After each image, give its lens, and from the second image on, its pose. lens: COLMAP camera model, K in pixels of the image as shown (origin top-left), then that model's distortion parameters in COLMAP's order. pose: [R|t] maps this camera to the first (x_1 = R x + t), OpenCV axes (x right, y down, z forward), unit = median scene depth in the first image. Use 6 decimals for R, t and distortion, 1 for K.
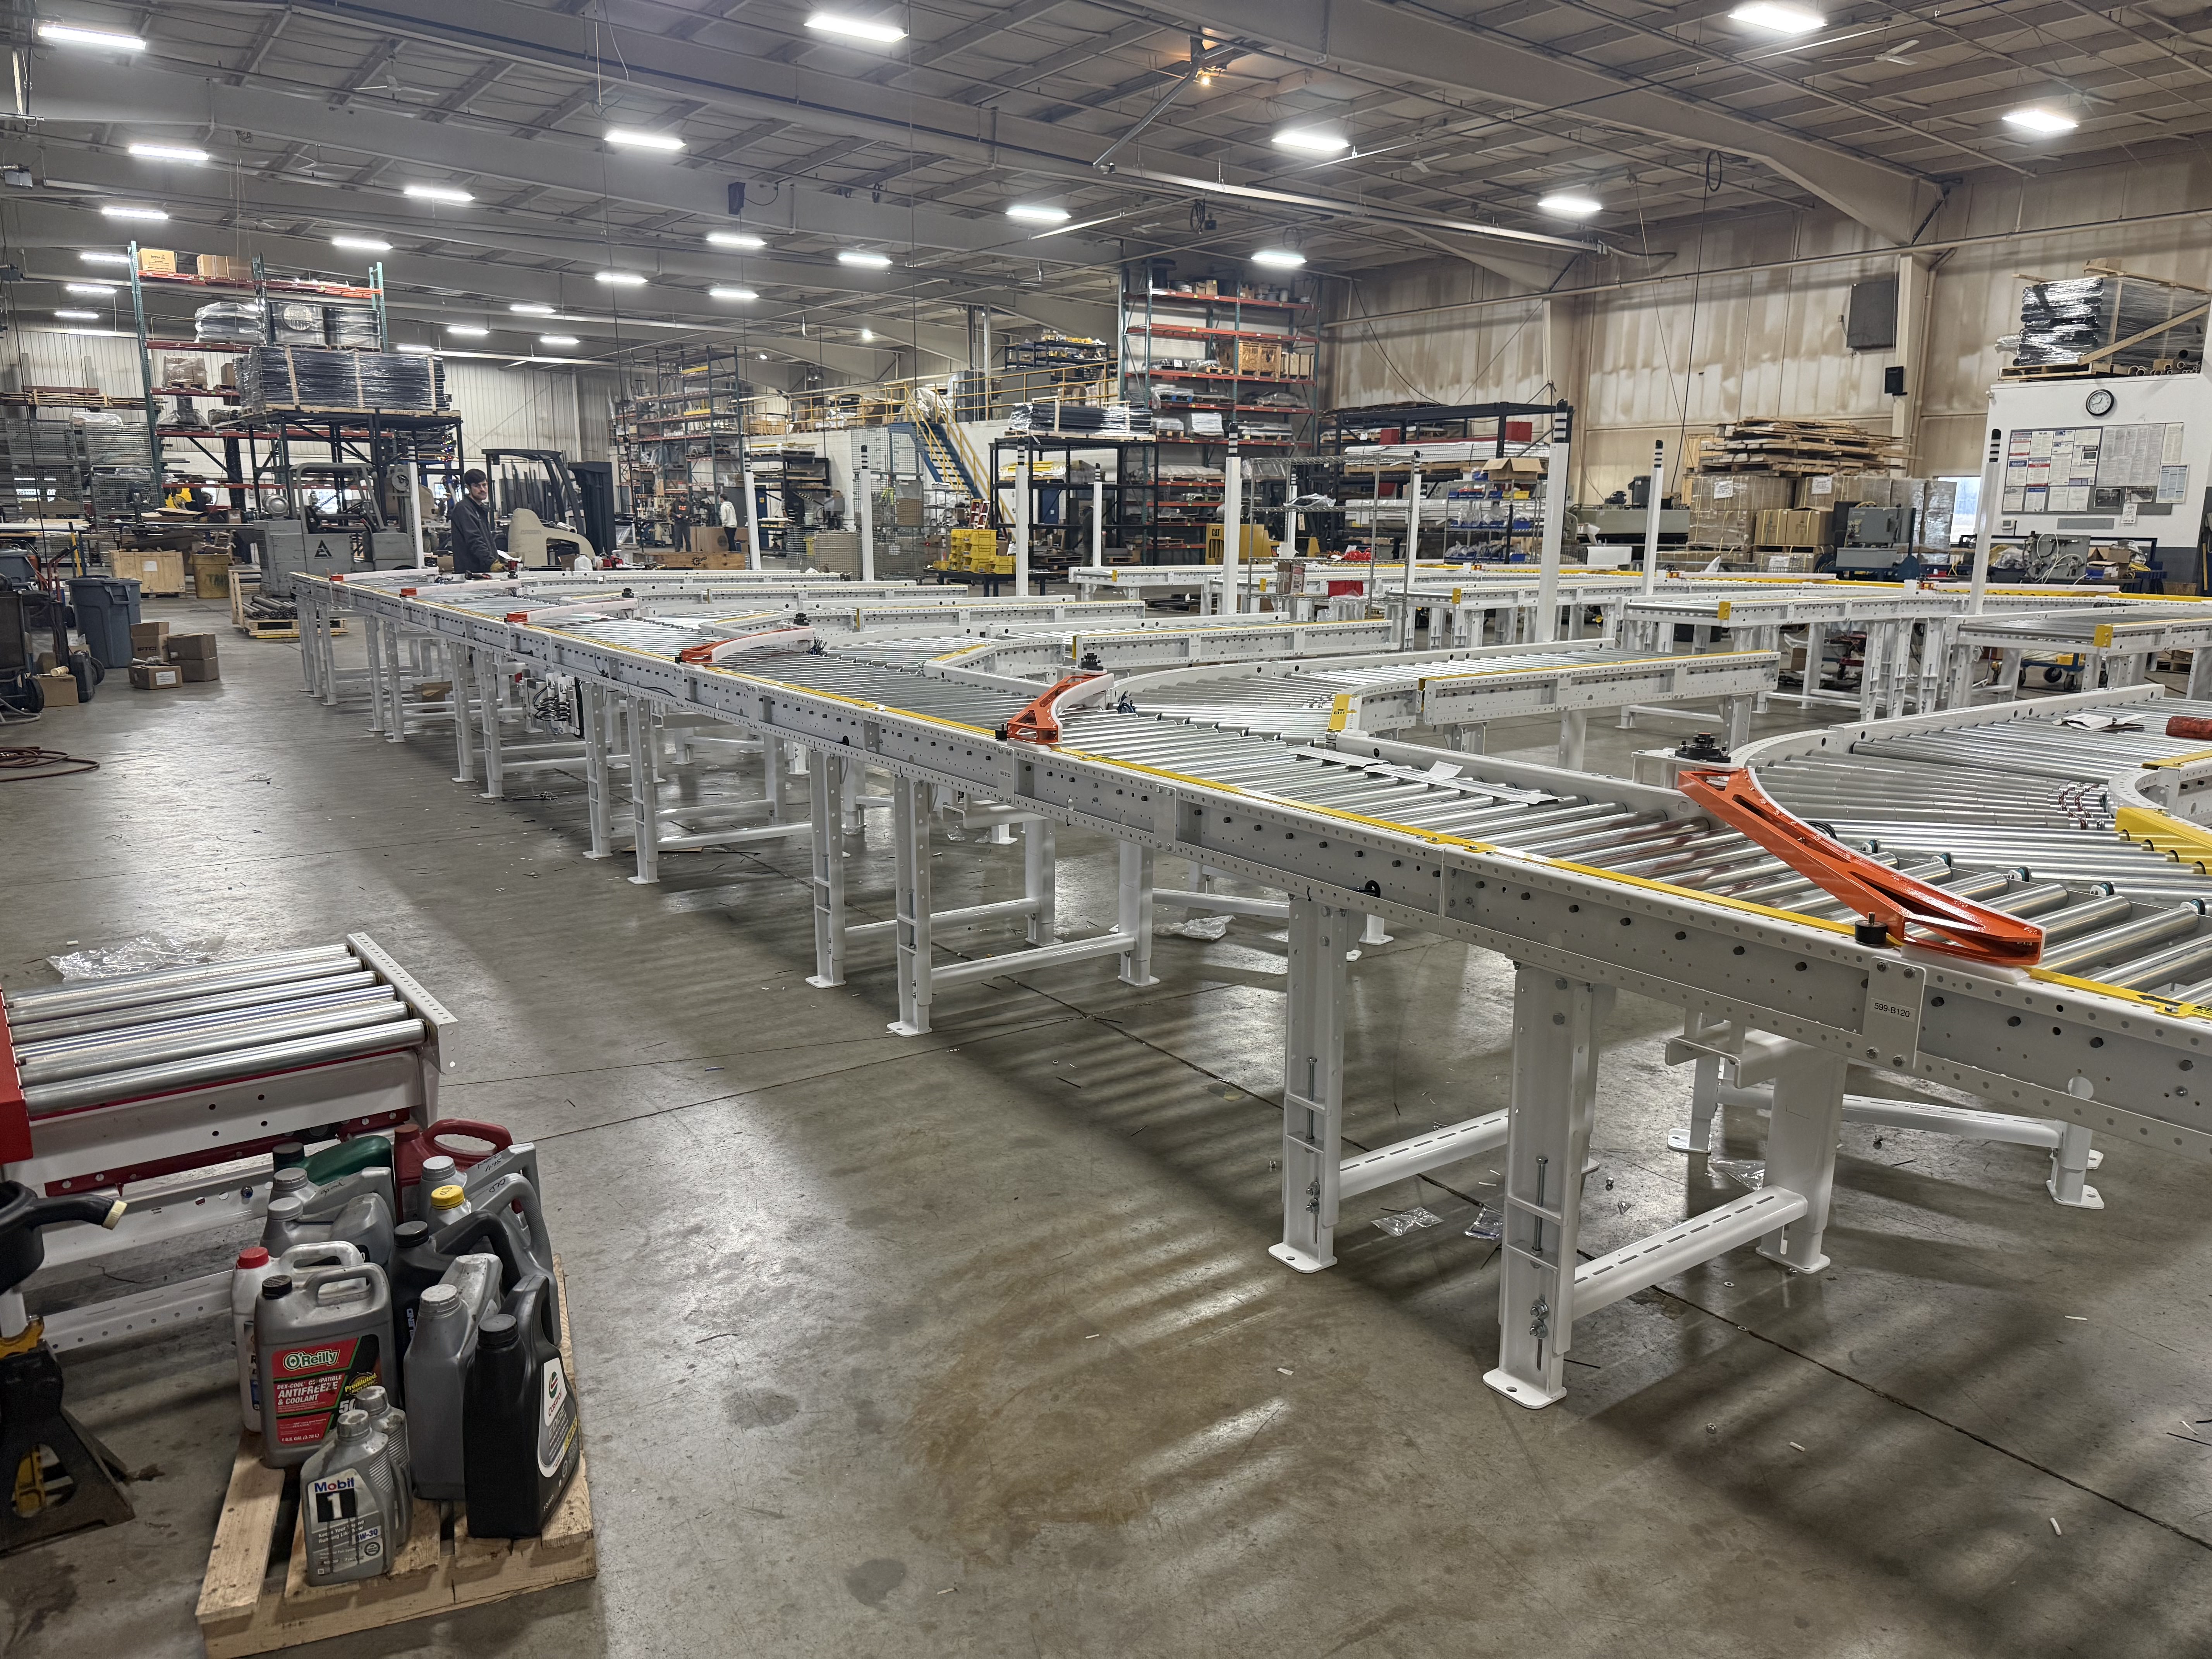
lens RADIAL K [[1567.7, 0, 1116.0], [0, 1567.7, 817.9], [0, 0, 1]] dist [0.006765, -0.012830]
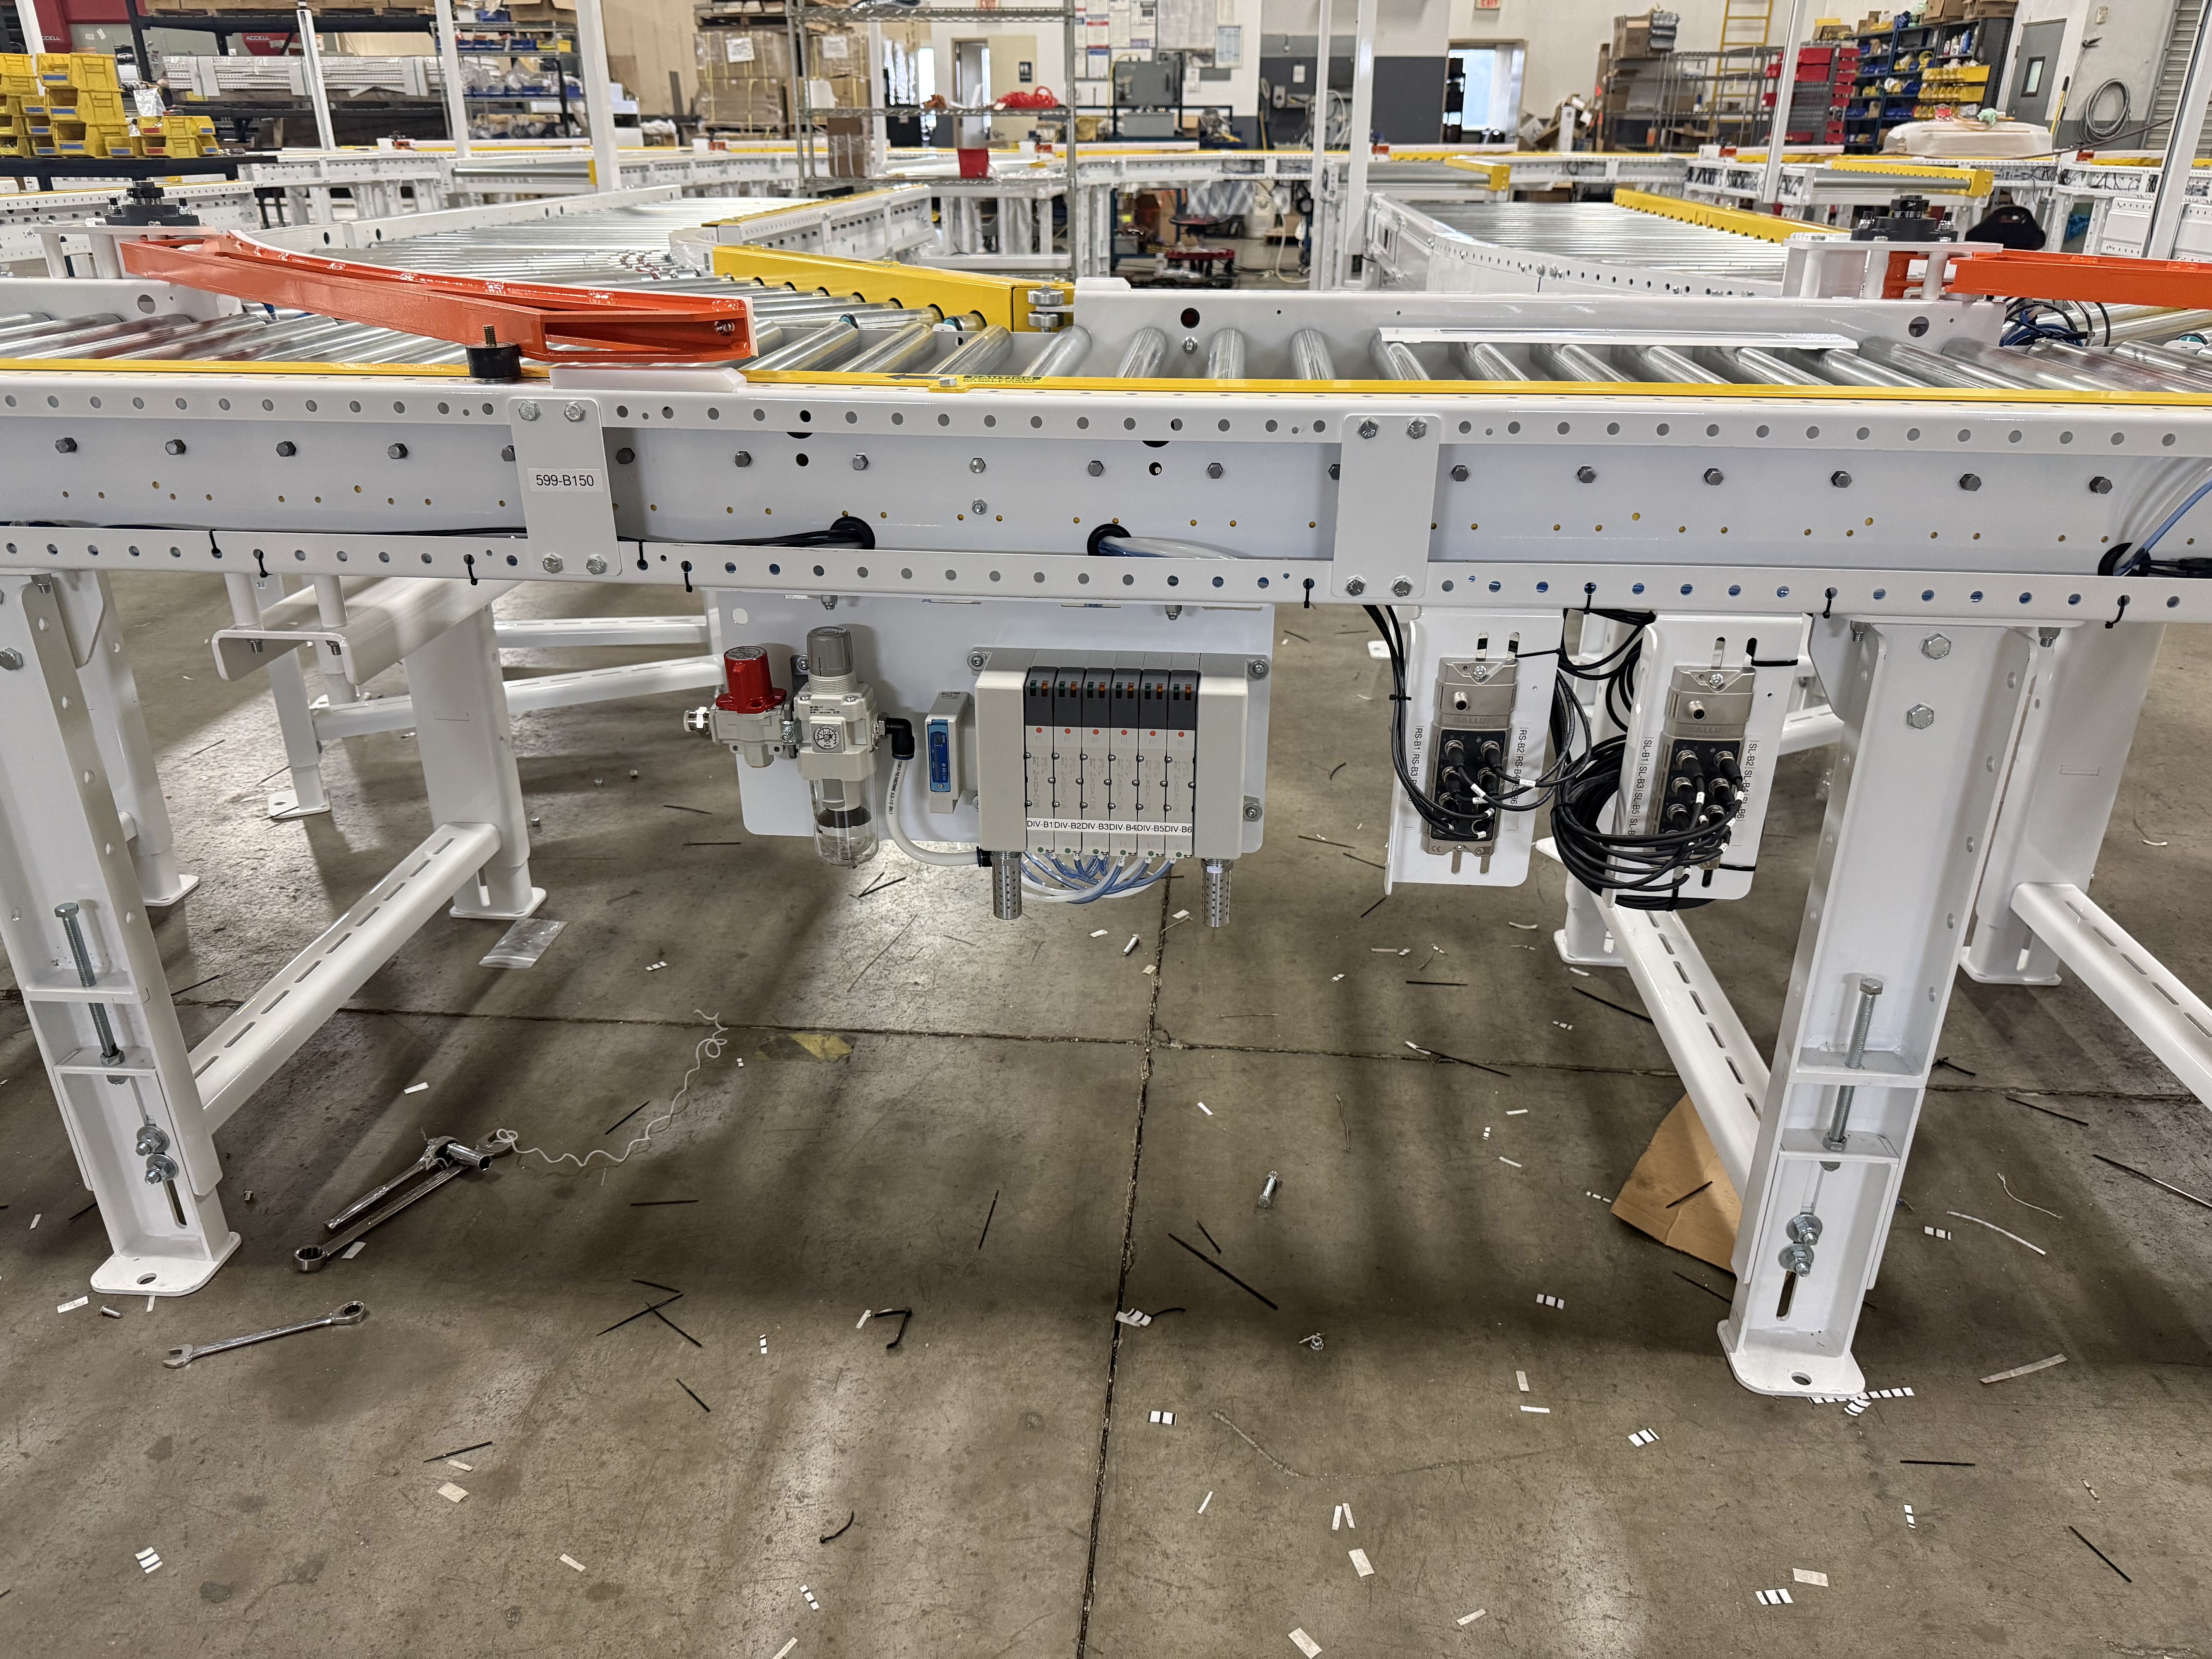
lens RADIAL K [[1567.7, 0, 1116.0], [0, 1567.7, 817.9], [0, 0, 1]] dist [0.006765, -0.012830]
pose [[0.641772, -0.326907, 0.693729, 0.126796], [0.159781, 0.941741, 0.295964, 0.073725], [-0.750066, -0.079097, 0.656617, 0.323330]]
